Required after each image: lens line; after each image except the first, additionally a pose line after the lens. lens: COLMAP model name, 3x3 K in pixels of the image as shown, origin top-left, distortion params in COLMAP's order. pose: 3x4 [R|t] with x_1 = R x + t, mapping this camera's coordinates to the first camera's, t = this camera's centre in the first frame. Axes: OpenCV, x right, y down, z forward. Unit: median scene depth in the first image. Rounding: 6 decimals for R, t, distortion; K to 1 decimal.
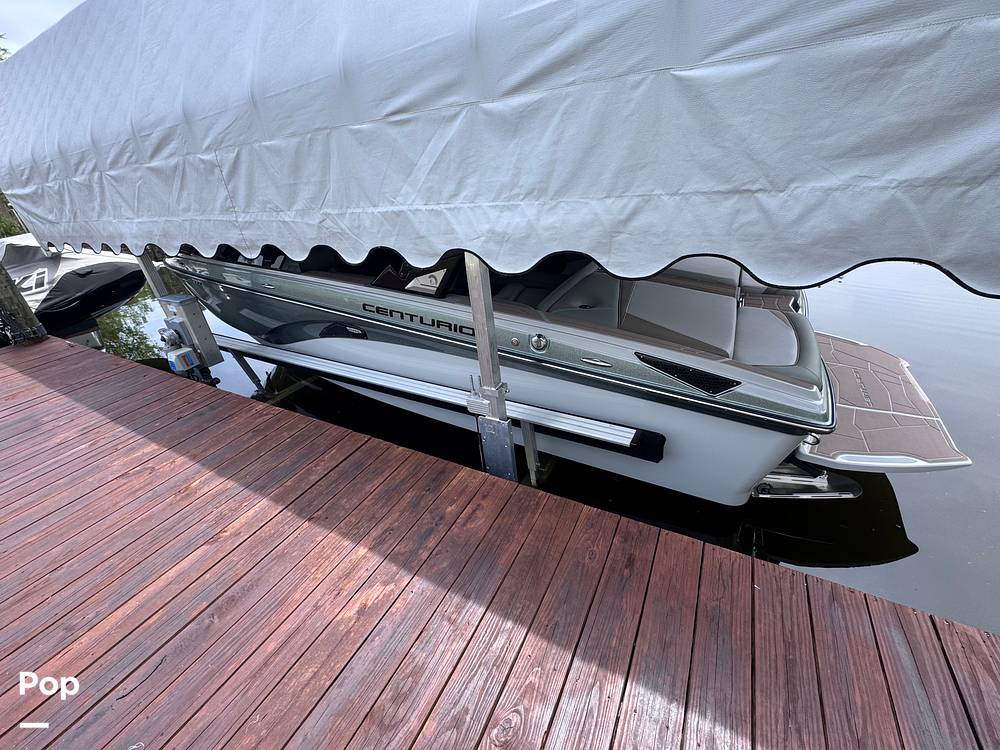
lens RADIAL K [[399.4, 0, 503.3], [0, 399.4, 375.8], [0, 0, 1]] dist [-0.004003, 0.001010]
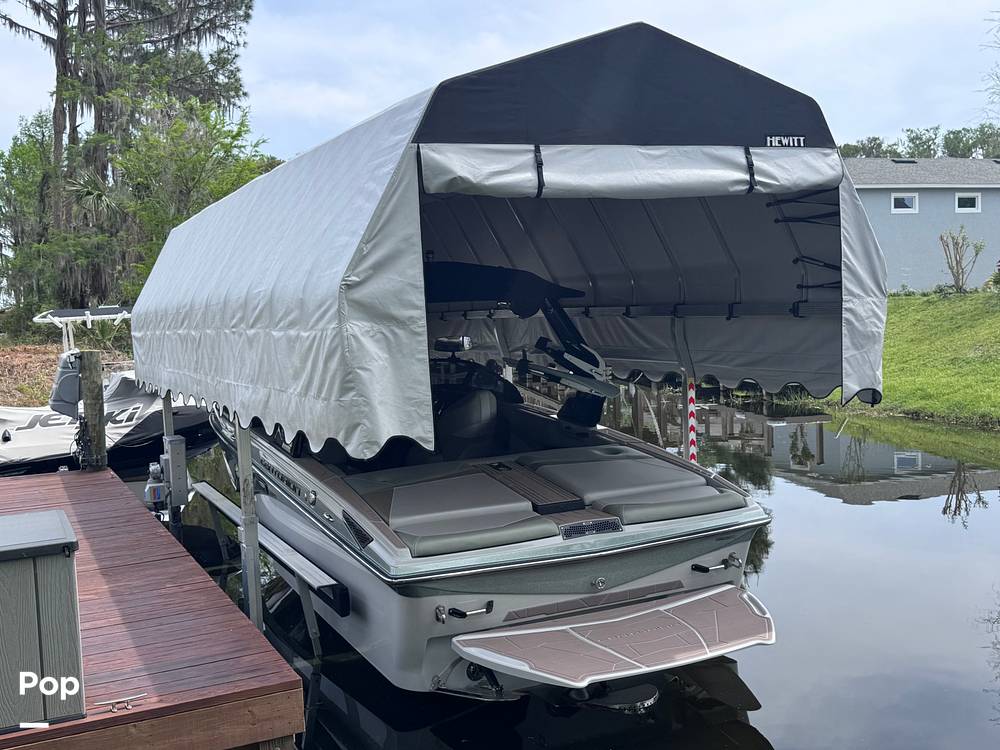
lens RADIAL K [[1060.6, 0, 502.3], [0, 1060.6, 369.1], [0, 0, 1]] dist [0.088267, 0.000000]
pose [[0.808469, 0.080081, -0.583065, 2.290545], [-0.297800, 0.910175, -0.287918, 0.298477], [0.507634, 0.406410, 0.759697, -1.199959]]
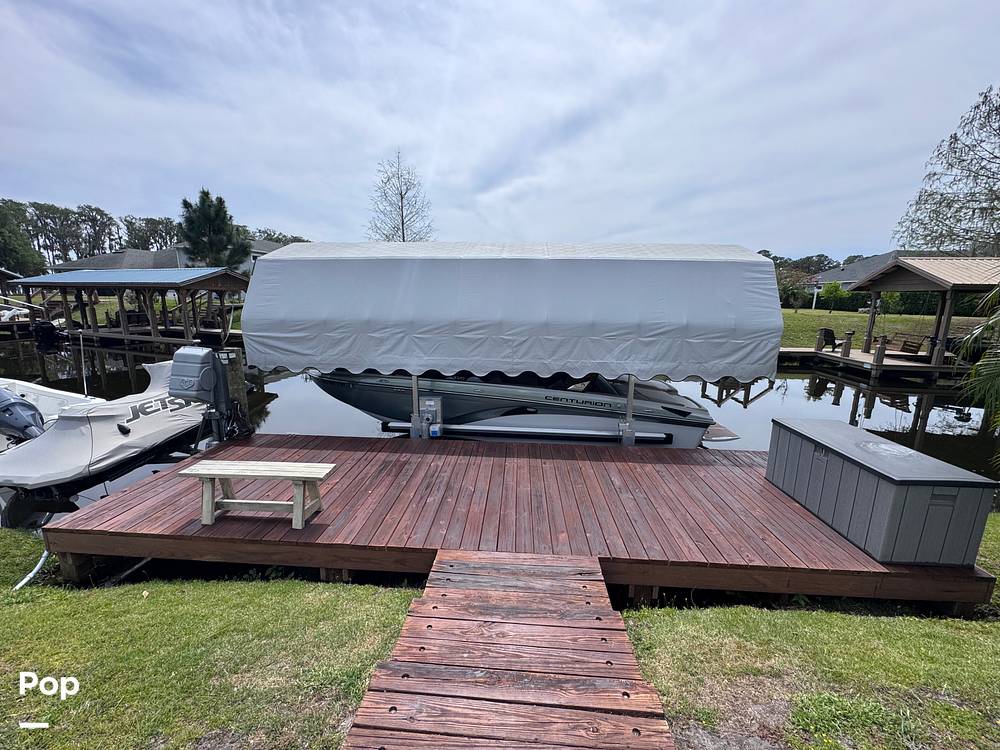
lens RADIAL K [[399.4, 0, 501.2], [0, 399.4, 373.4], [0, 0, 1]] dist [-0.004003, 0.001010]
pose [[0.899078, 0.014780, 0.437539, -1.956768], [0.124272, 0.949702, -0.287441, 0.396612], [-0.419780, 0.312806, 0.852020, -1.094151]]
